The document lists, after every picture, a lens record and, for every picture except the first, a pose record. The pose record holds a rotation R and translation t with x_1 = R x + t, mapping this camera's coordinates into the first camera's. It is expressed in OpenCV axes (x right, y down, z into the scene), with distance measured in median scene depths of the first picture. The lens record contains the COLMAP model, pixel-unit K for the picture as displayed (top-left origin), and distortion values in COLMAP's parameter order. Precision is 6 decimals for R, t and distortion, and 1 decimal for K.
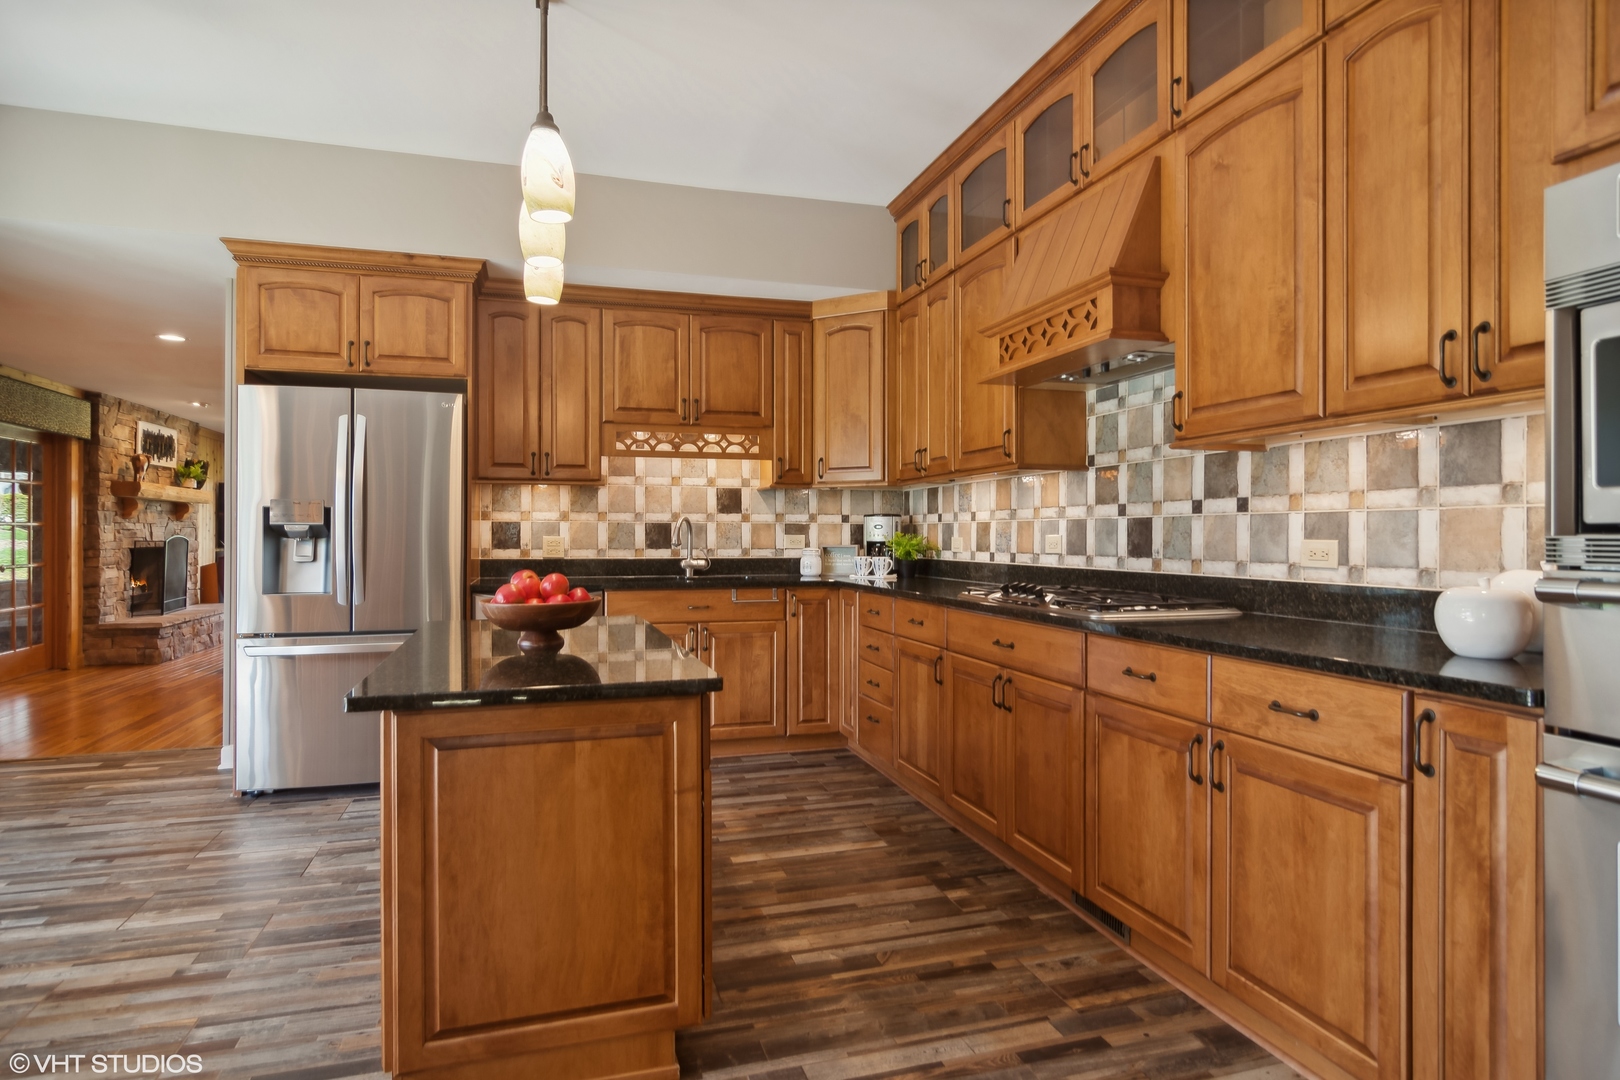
lens RADIAL K [[880.1, 0, 816.9], [0, 880.1, 536.2], [0, 0, 1]] dist [-0.001184, 0.002815]
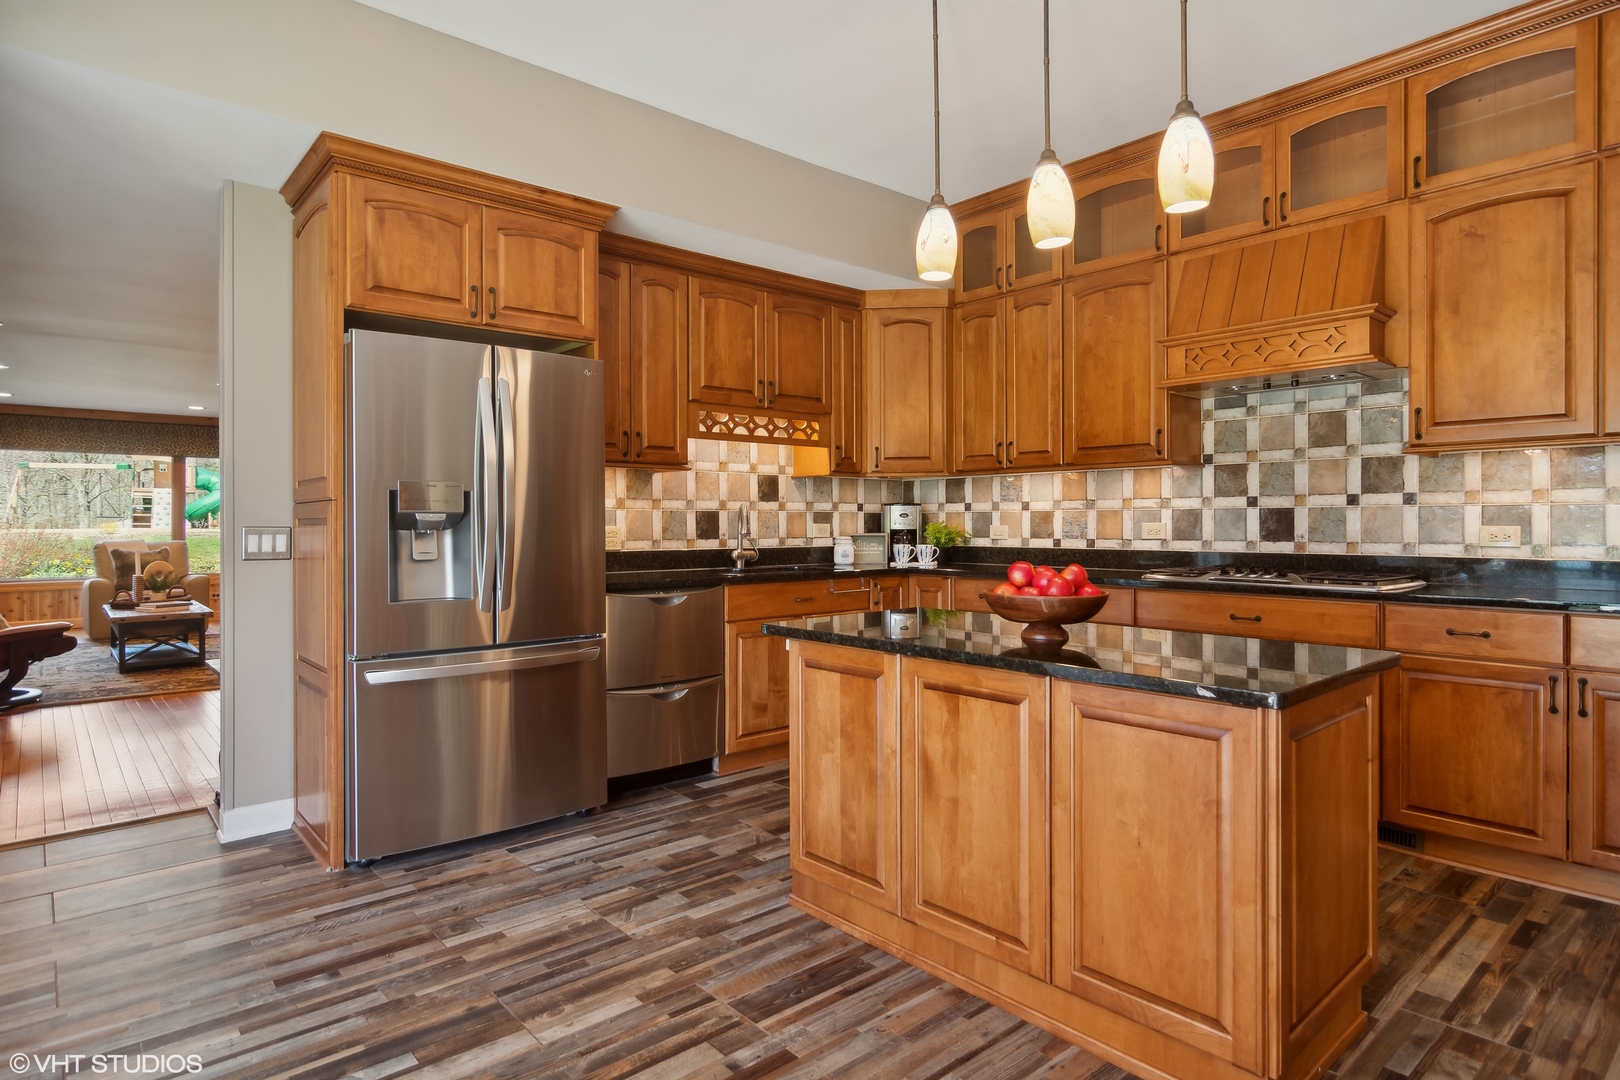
lens RADIAL K [[880.1, 0, 796.4], [0, 880.1, 527.4], [0, 0, 1]] dist [-0.001184, 0.002815]
pose [[0.912721, -0.005621, 0.408545, -0.742111], [0.003941, 0.999980, 0.004953, -0.003372], [-0.408564, -0.002911, 0.912725, 0.177488]]
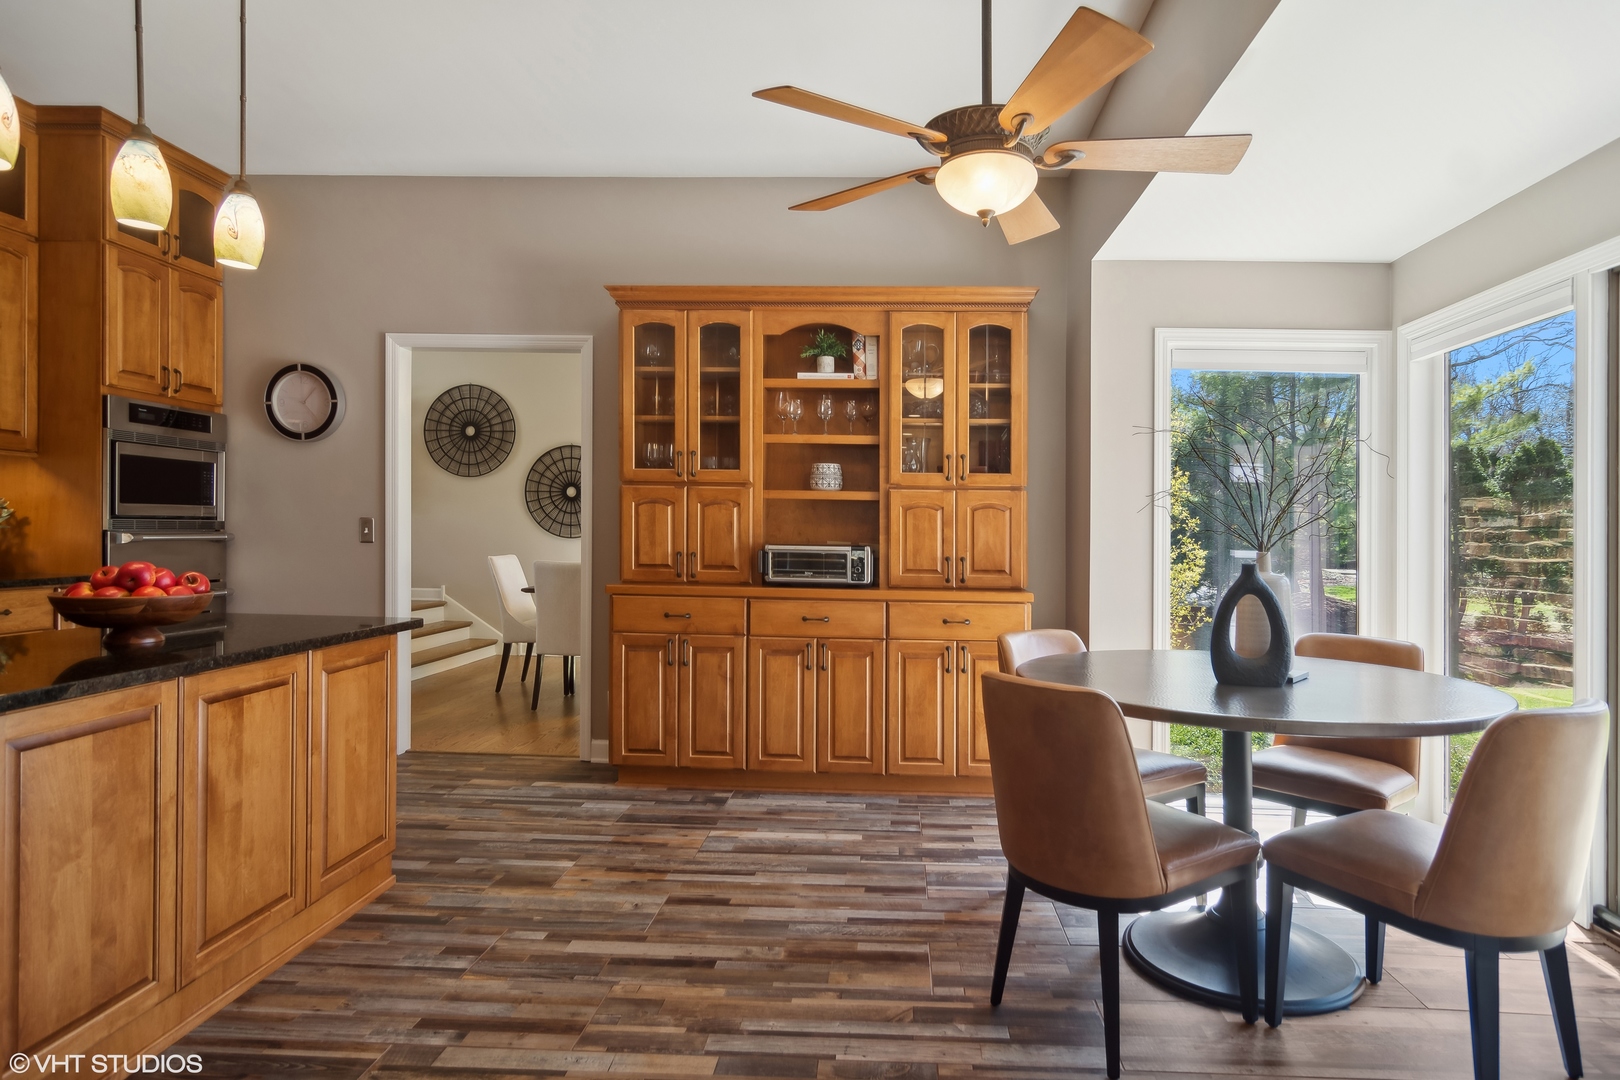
lens RADIAL K [[880.1, 0, 864.0], [0, 880.1, 534.9], [0, 0, 1]] dist [-0.001184, 0.002815]
pose [[-0.946004, -0.014367, 0.323836, -1.014486], [-0.012739, 0.999893, 0.007145, -0.002251], [-0.323904, 0.002633, -0.946086, 1.249114]]
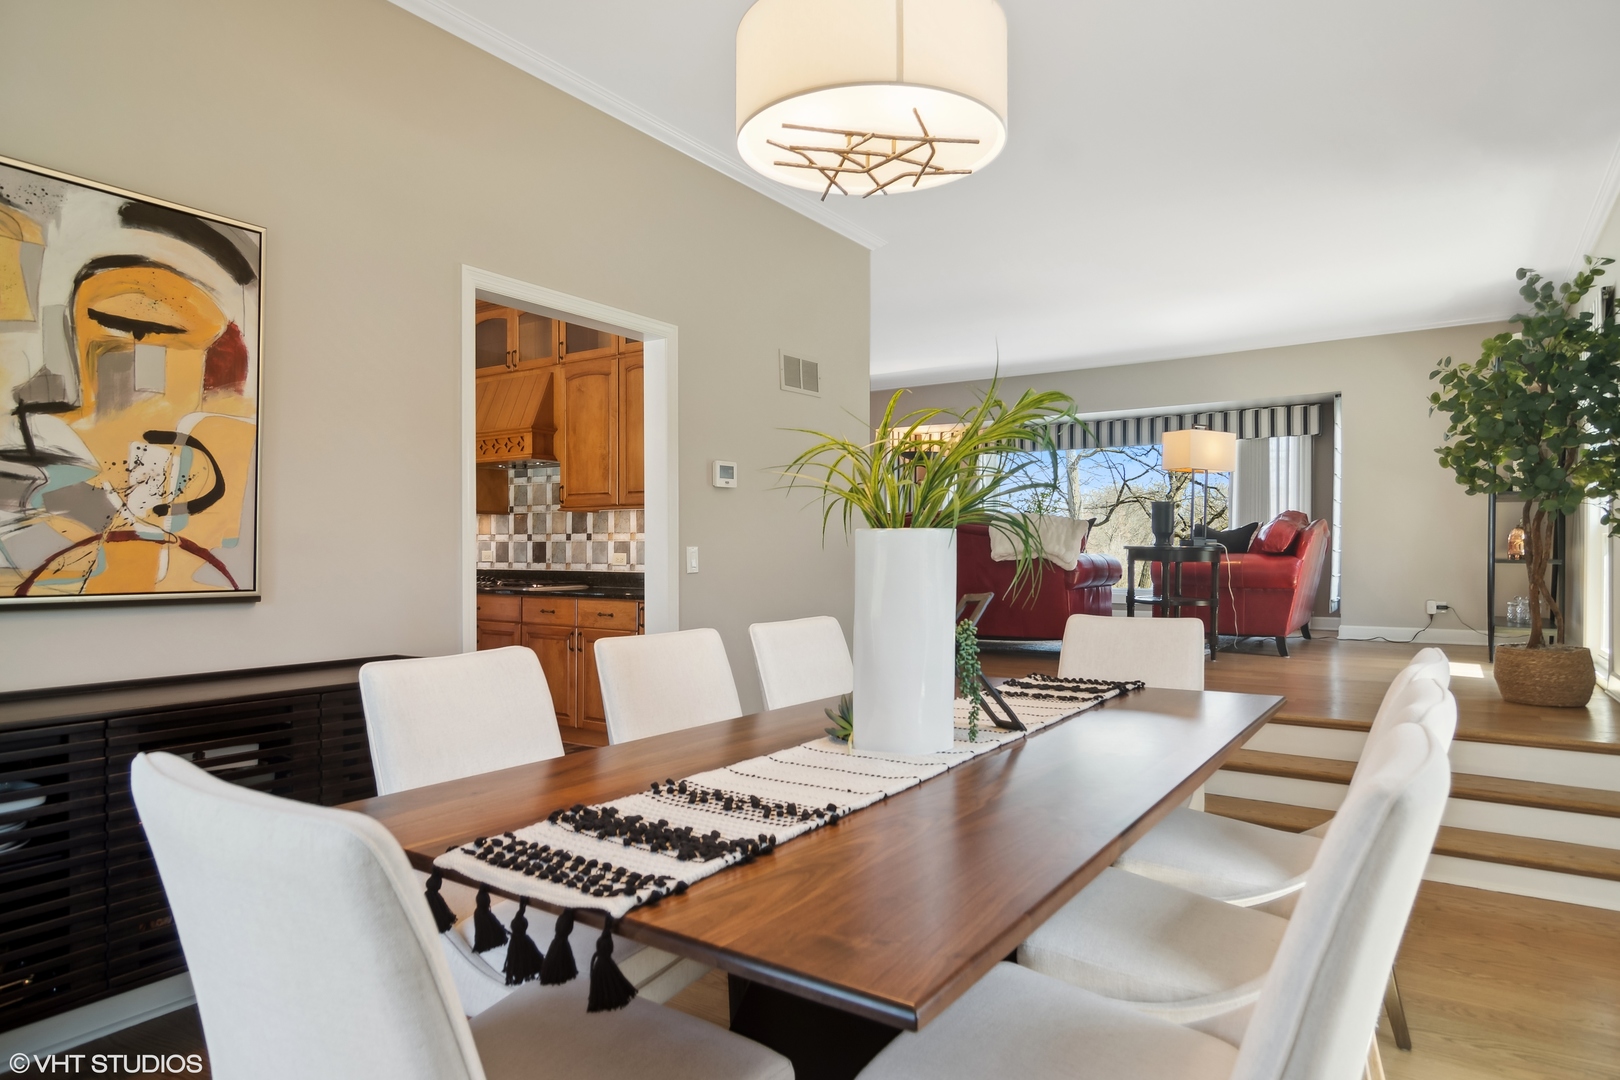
lens RADIAL K [[946.1, 0, 807.4], [0, 946.1, 548.4], [0, 0, 1]] dist [-0.002919, -0.000093]
pose [[0.779875, 0.001048, 0.625935, -0.476593], [0.000183, 0.999998, -0.001902, -0.002850], [-0.625936, 0.001598, 0.779873, -0.991031]]
